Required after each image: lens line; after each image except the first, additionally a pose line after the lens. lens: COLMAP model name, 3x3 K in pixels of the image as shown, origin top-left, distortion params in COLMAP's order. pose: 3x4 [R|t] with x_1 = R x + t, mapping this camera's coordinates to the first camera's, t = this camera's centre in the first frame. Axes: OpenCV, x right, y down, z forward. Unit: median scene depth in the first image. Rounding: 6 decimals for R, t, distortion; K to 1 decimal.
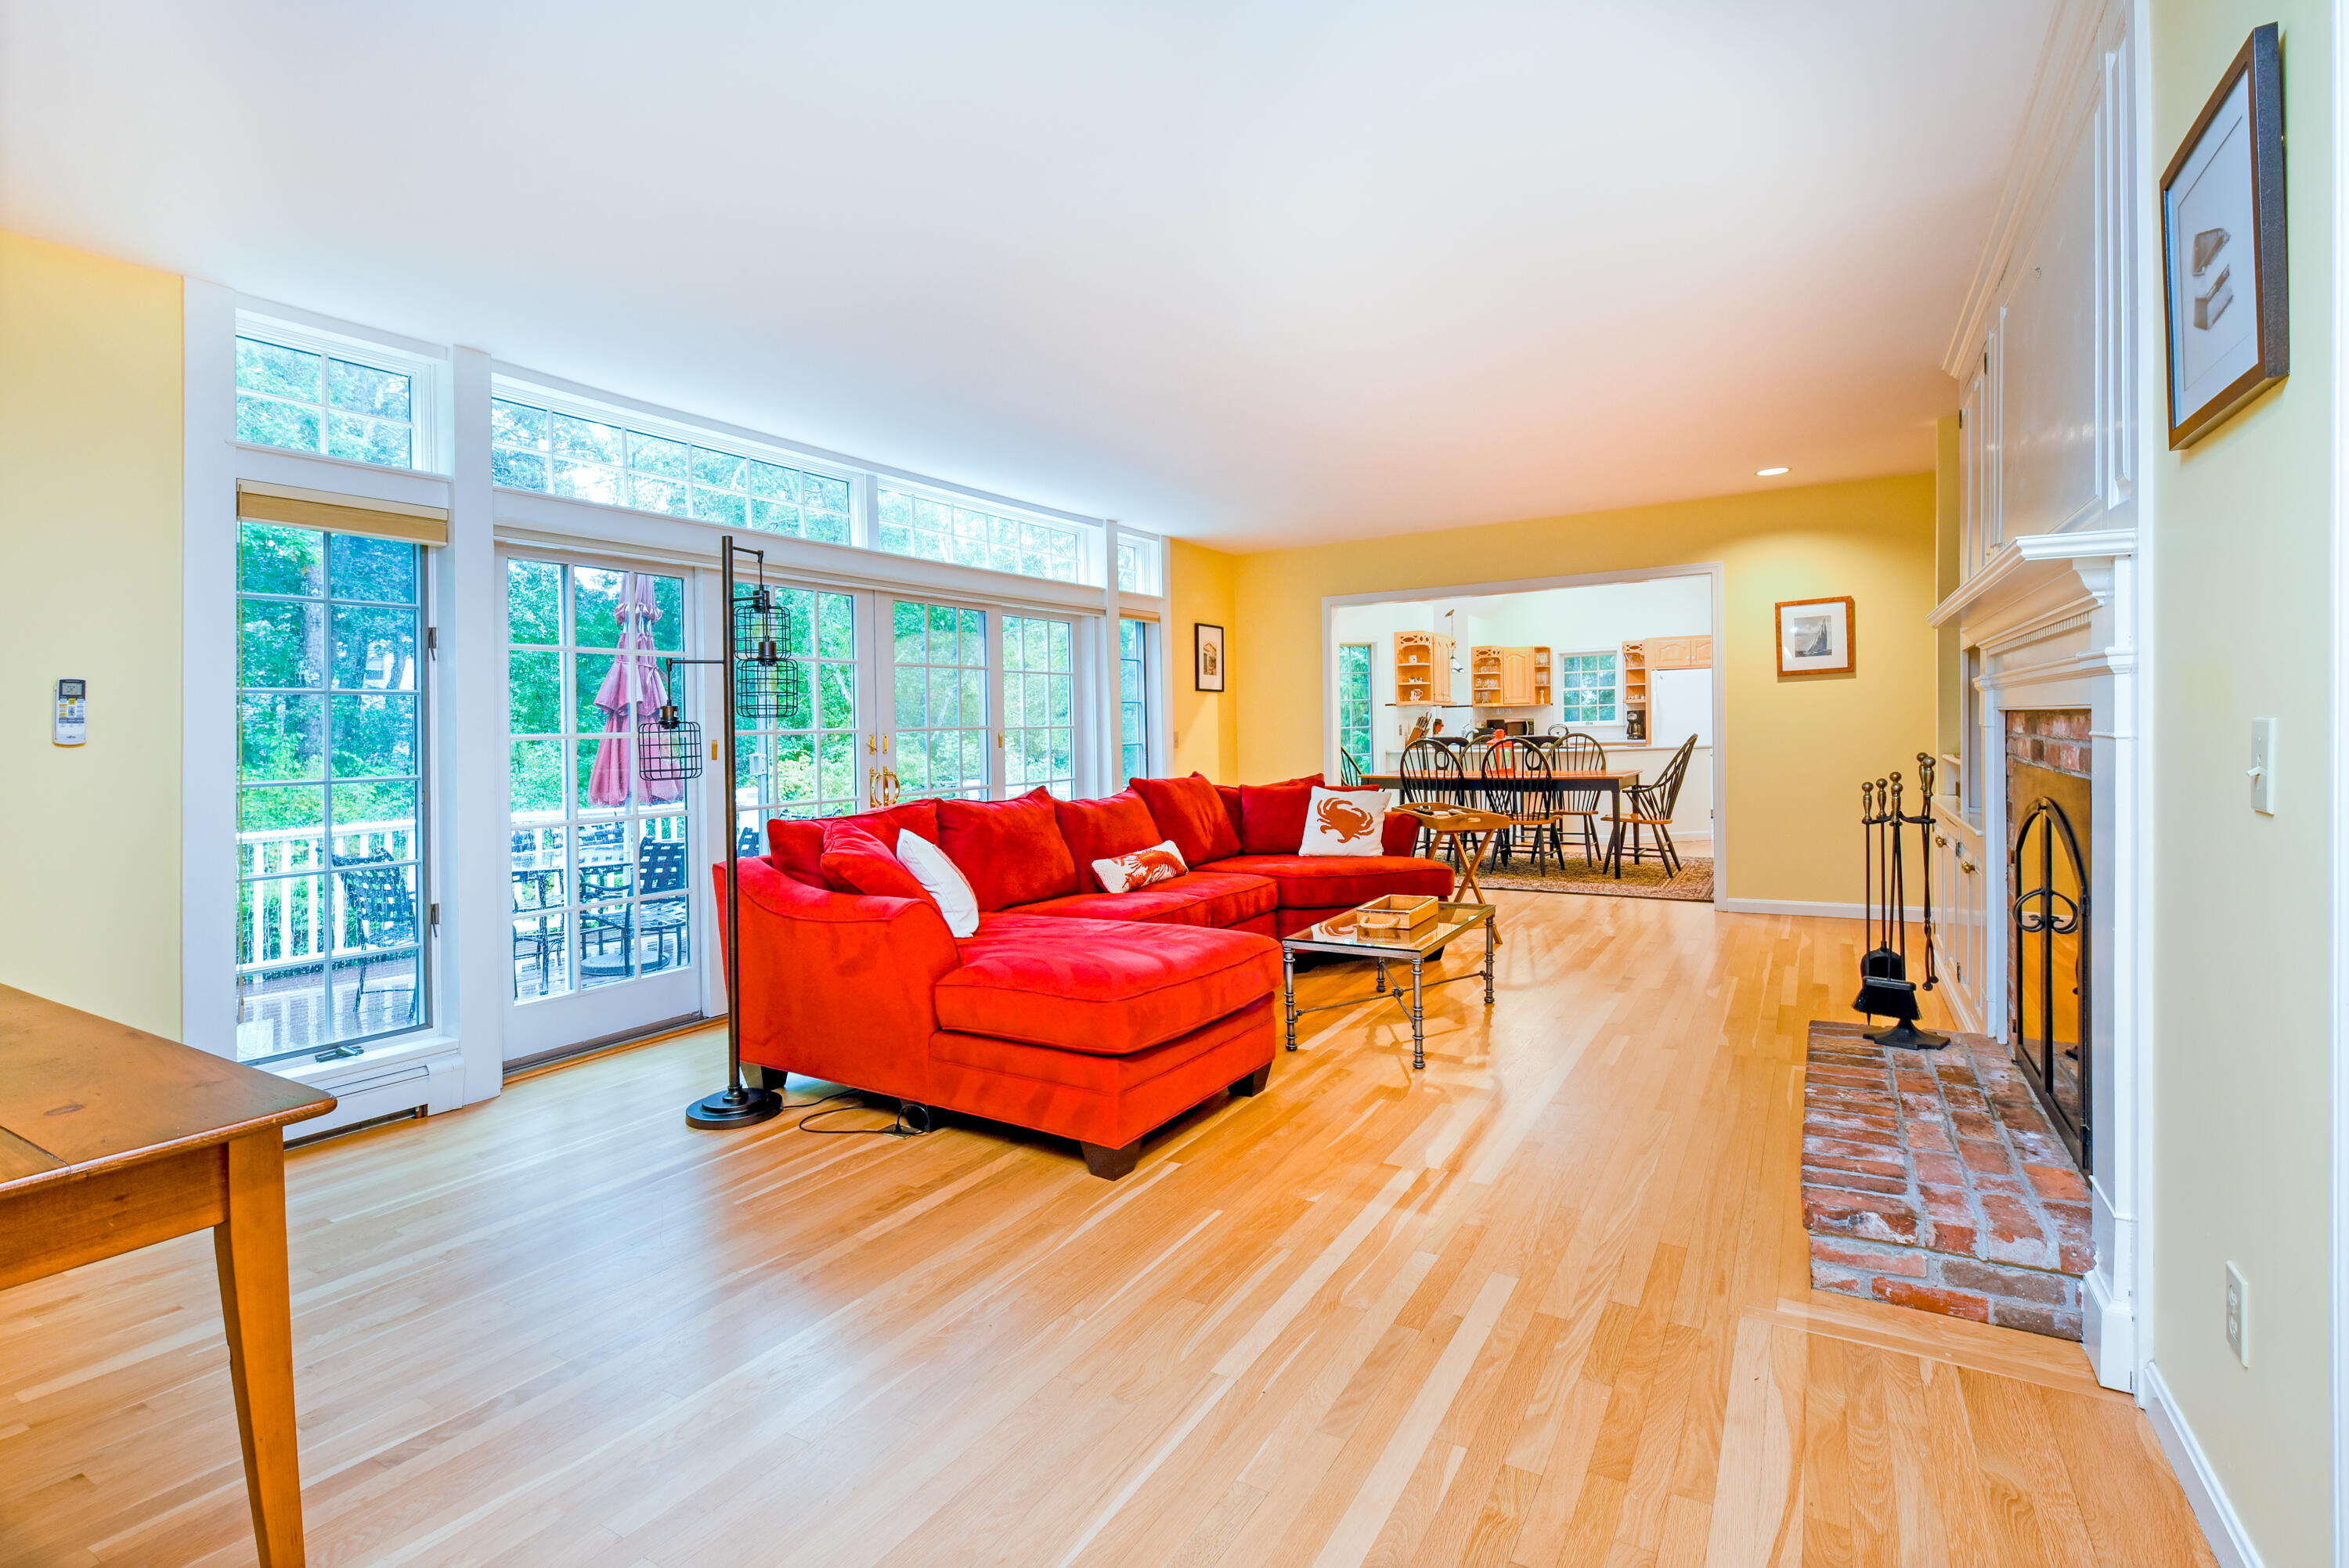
lens RADIAL K [[1055.4, 0, 1172.0], [0, 1055.4, 780.2], [0, 0, 1]] dist [-0.002033, 0.000116]
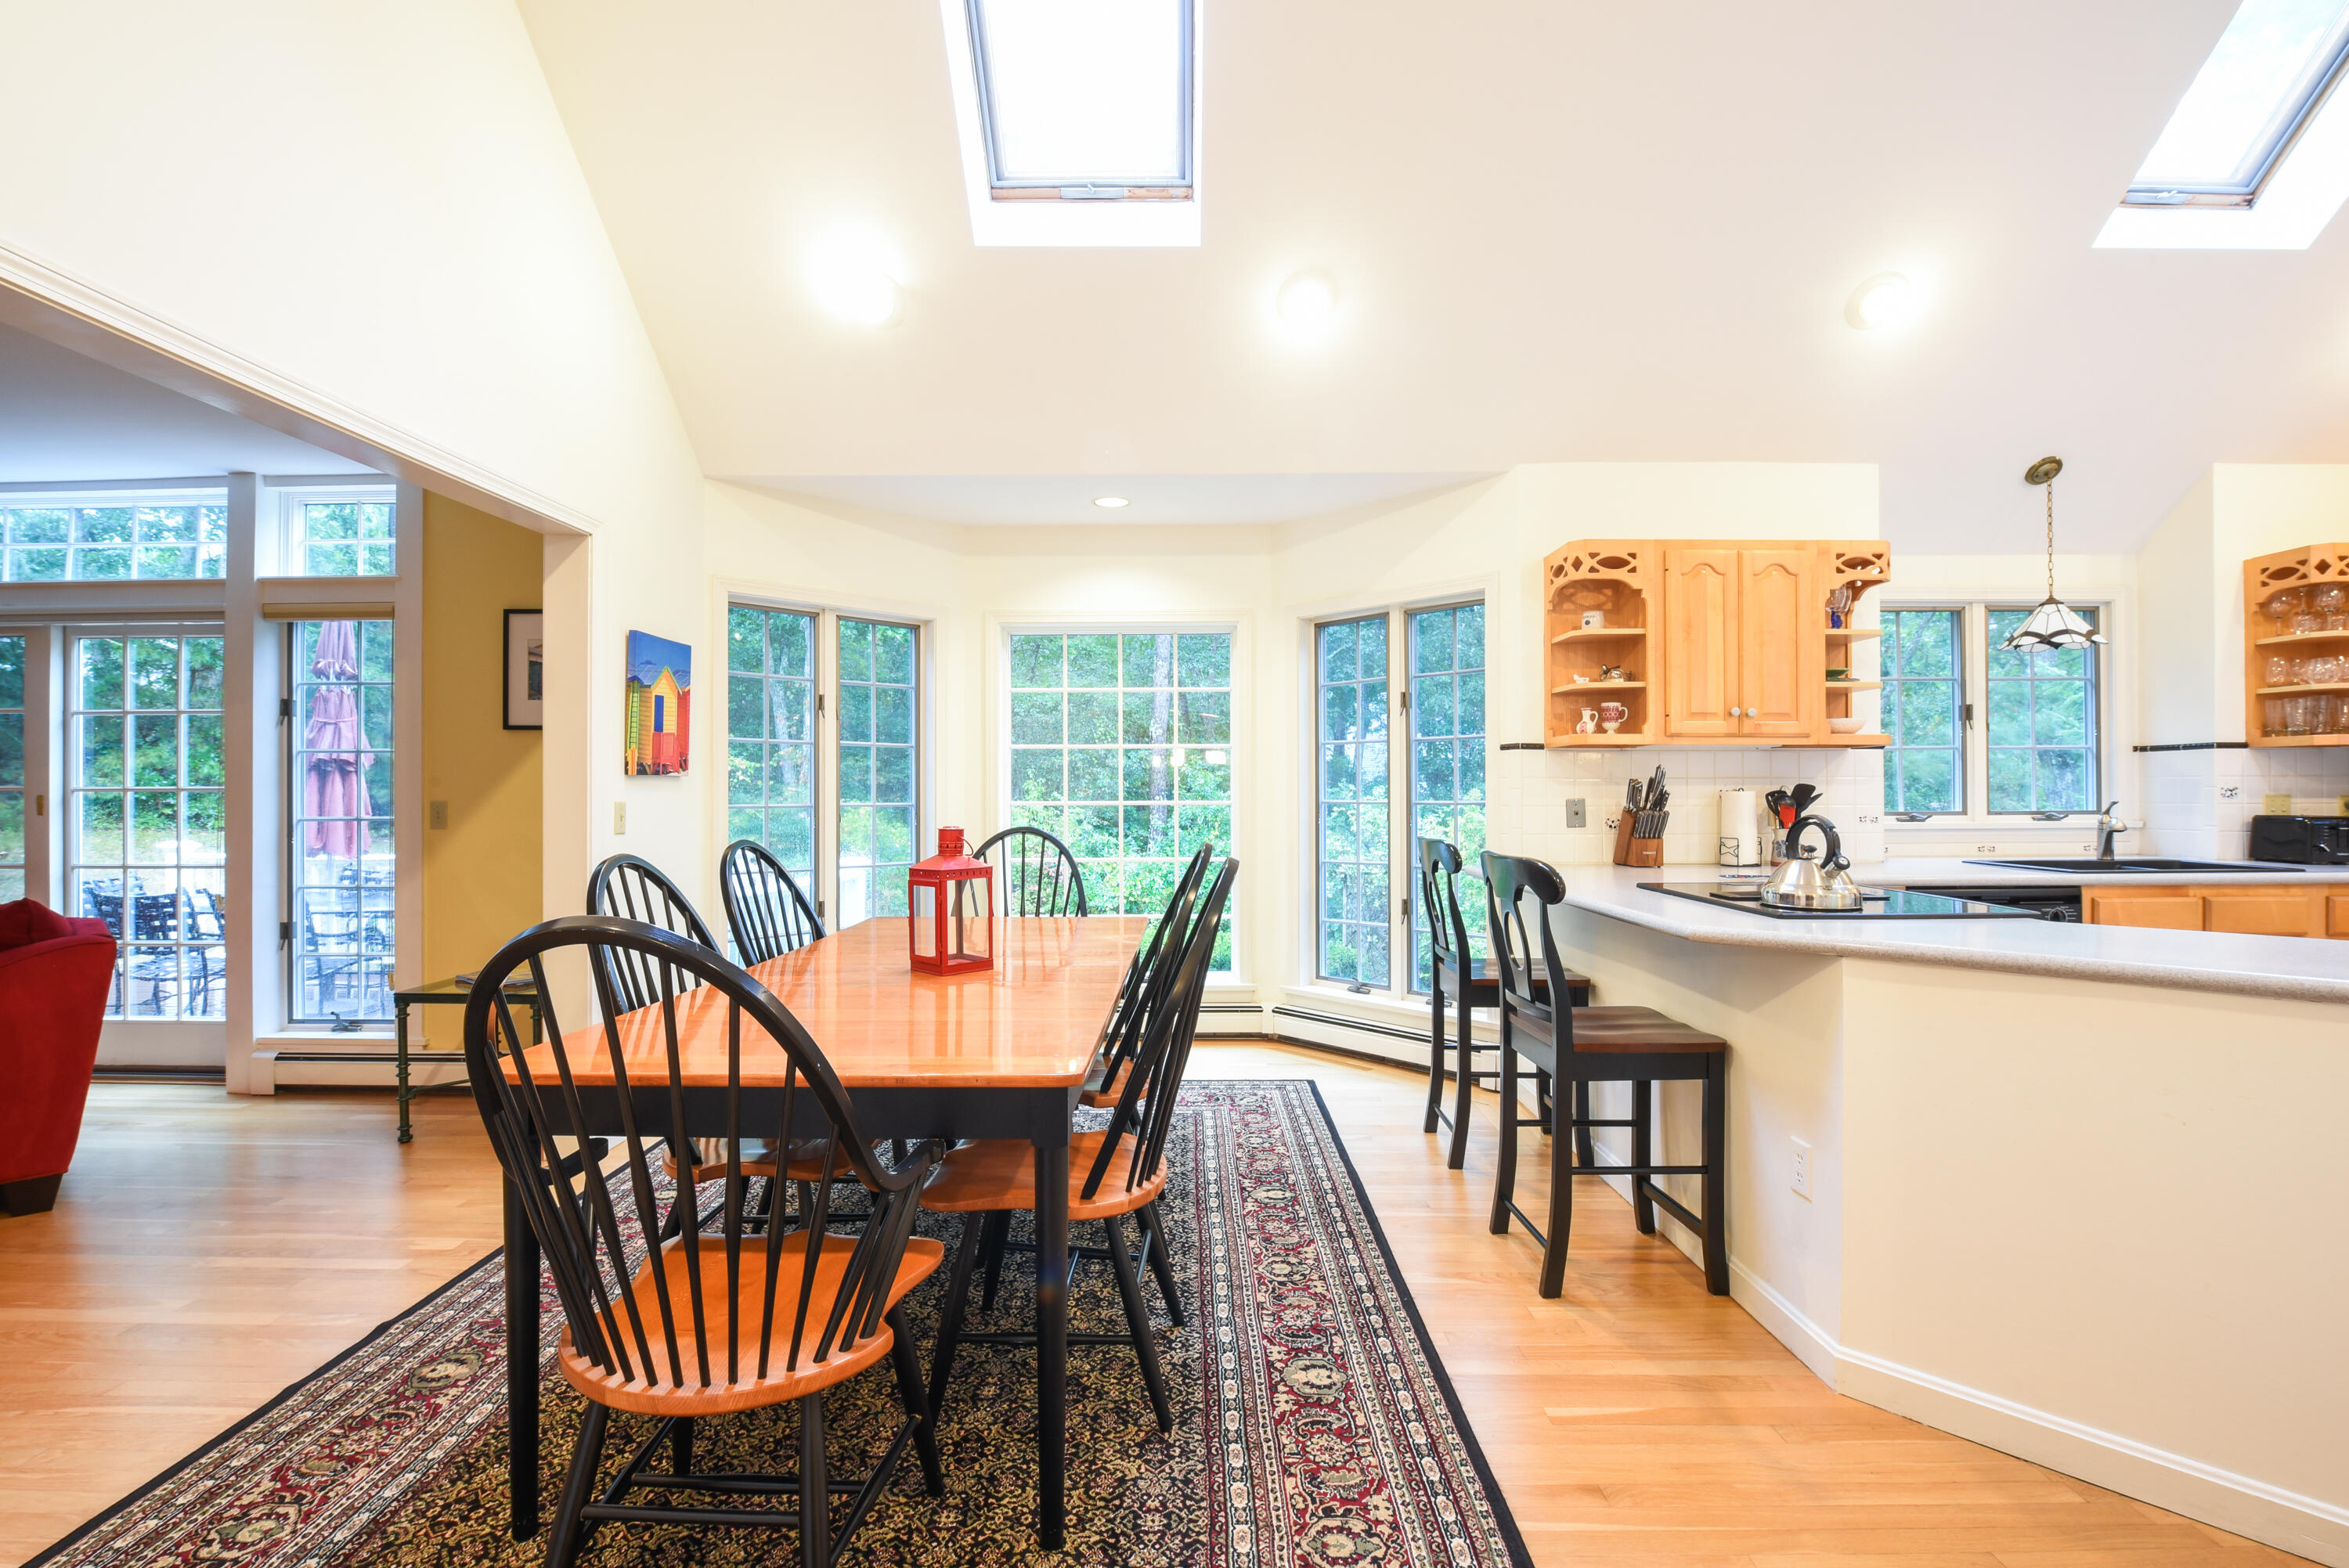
lens RADIAL K [[1055.4, 0, 1177.1], [0, 1055.4, 800.6], [0, 0, 1]] dist [-0.002033, 0.000116]
pose [[0.503699, 0.032922, -0.863252, 0.472083], [-0.054897, 0.998474, 0.006048, -0.046518], [0.862133, 0.044344, 0.504738, 0.690998]]
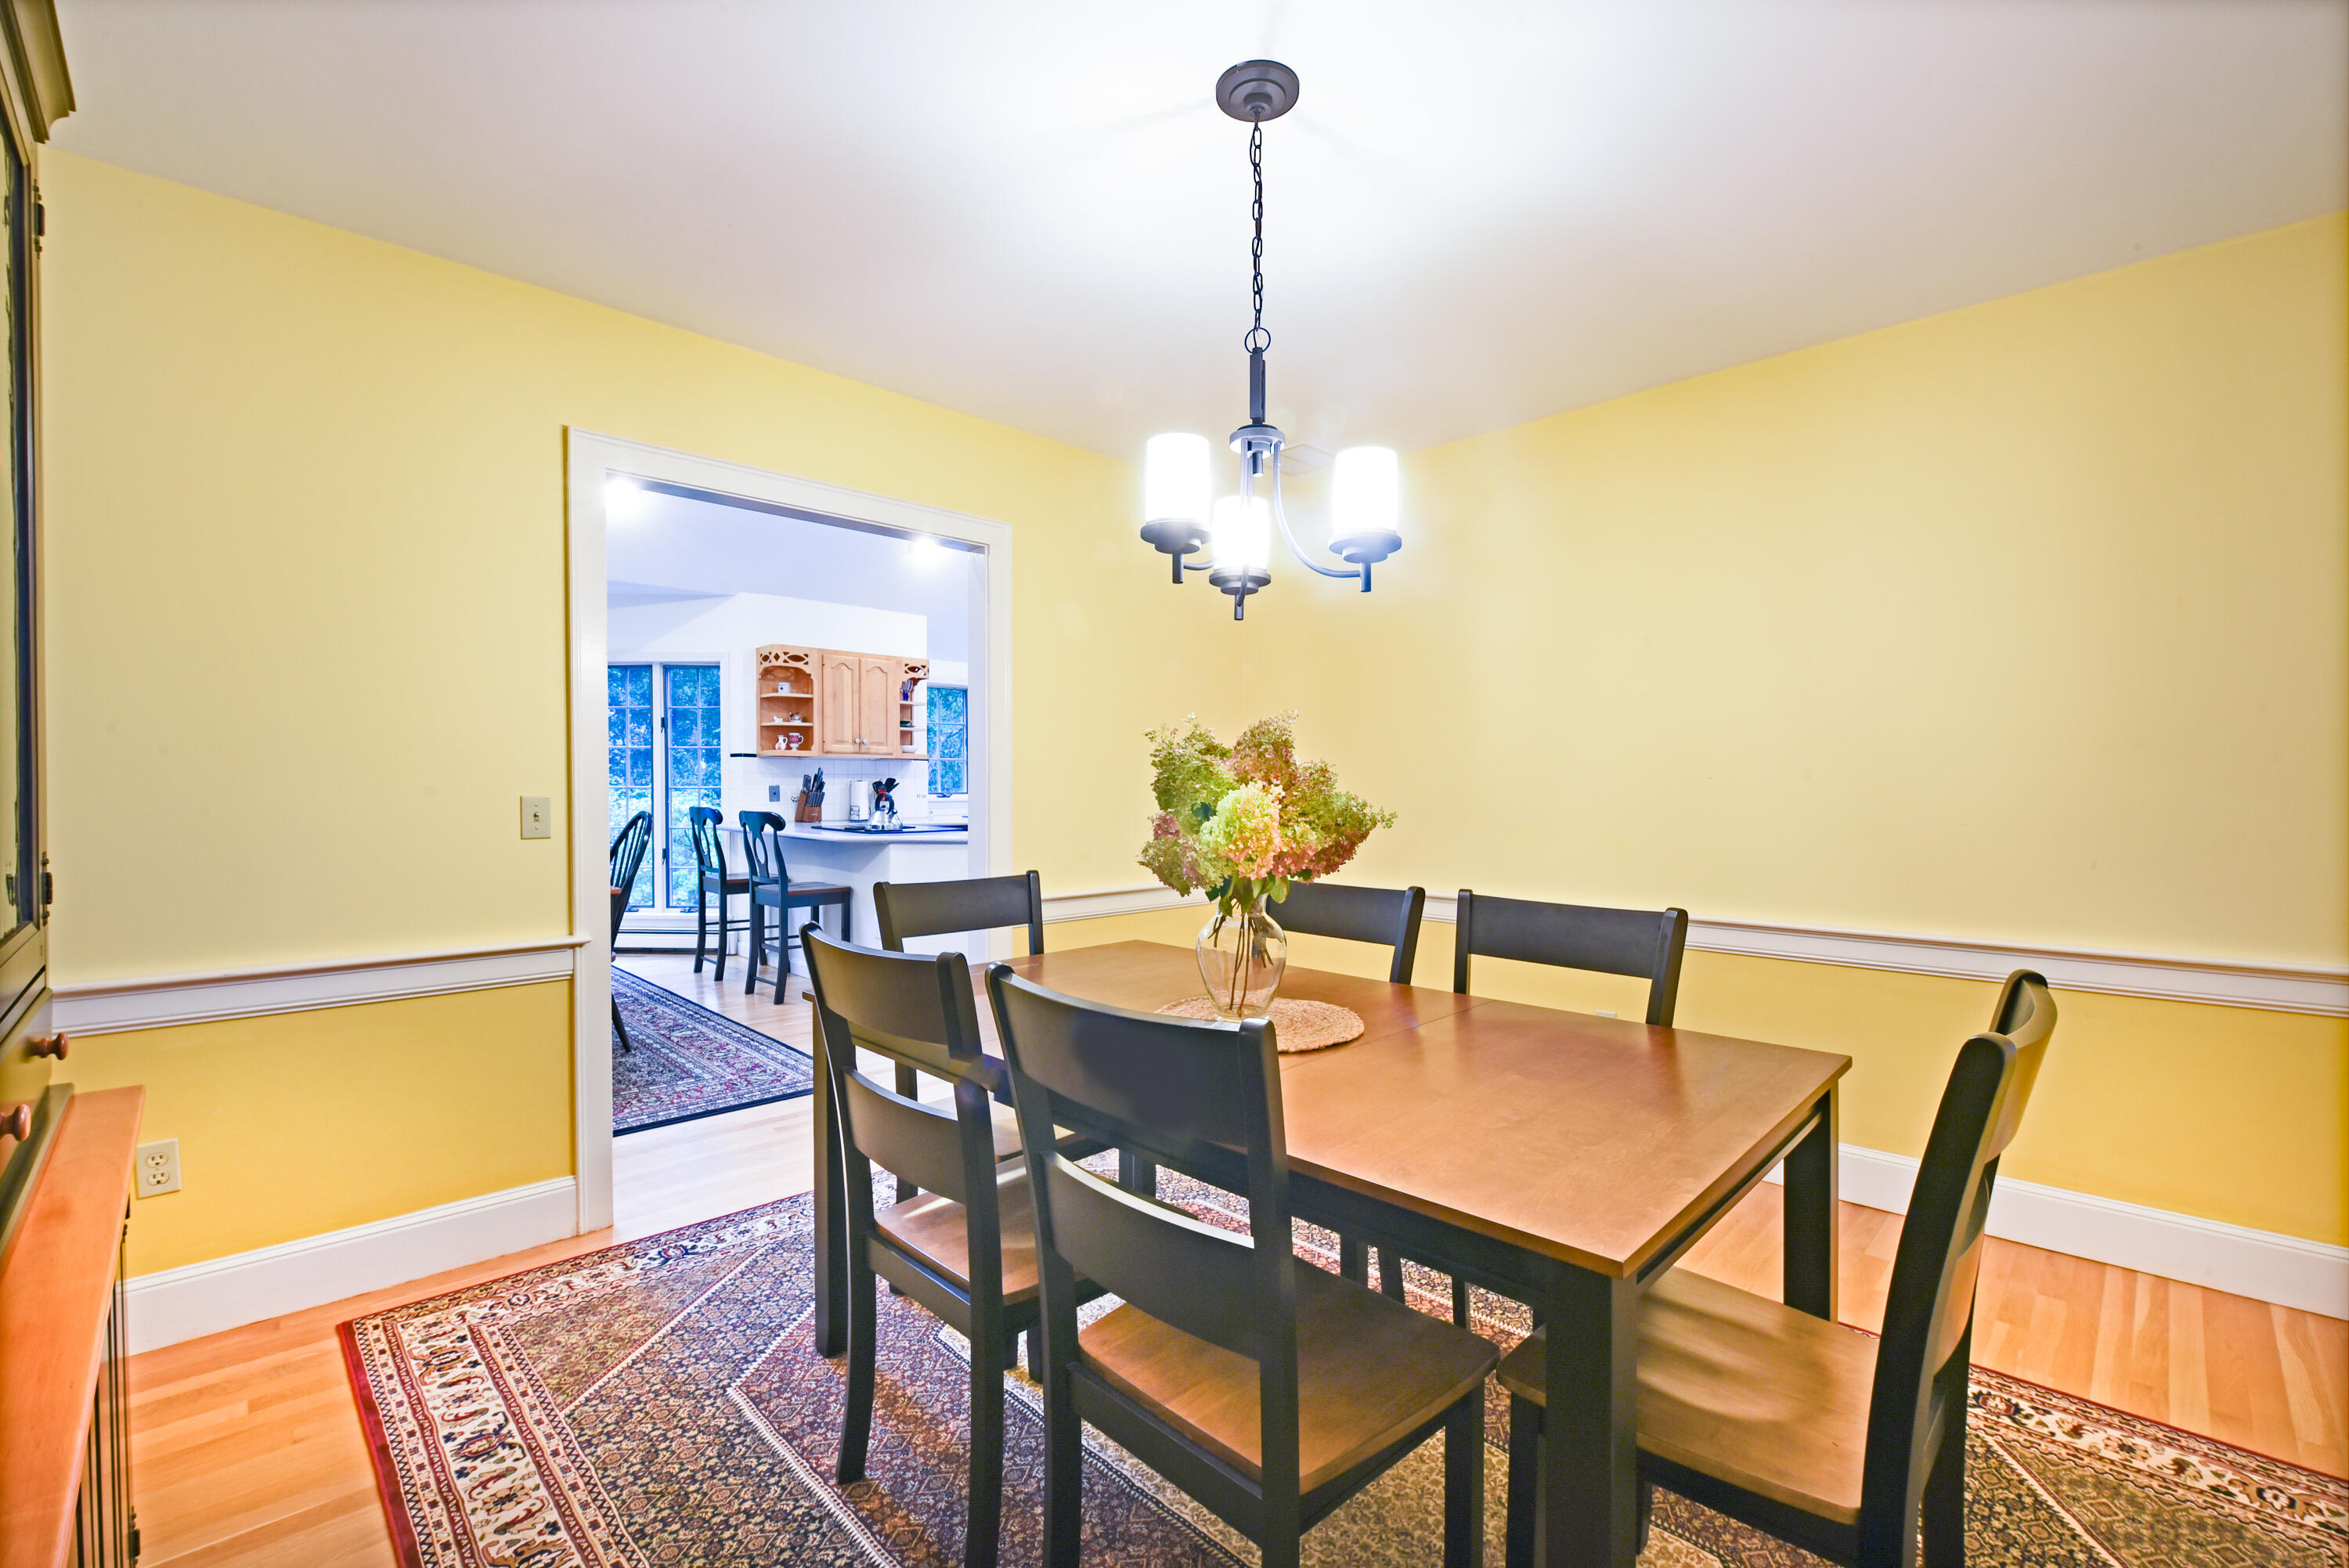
lens RADIAL K [[1055.4, 0, 1200.9], [0, 1055.4, 784.3], [0, 0, 1]] dist [-0.002033, 0.000116]
pose [[0.966025, 0.028363, -0.256886, 0.651683], [-0.040177, 0.998357, -0.040858, -0.037087], [0.255305, 0.049790, 0.965578, 0.426752]]
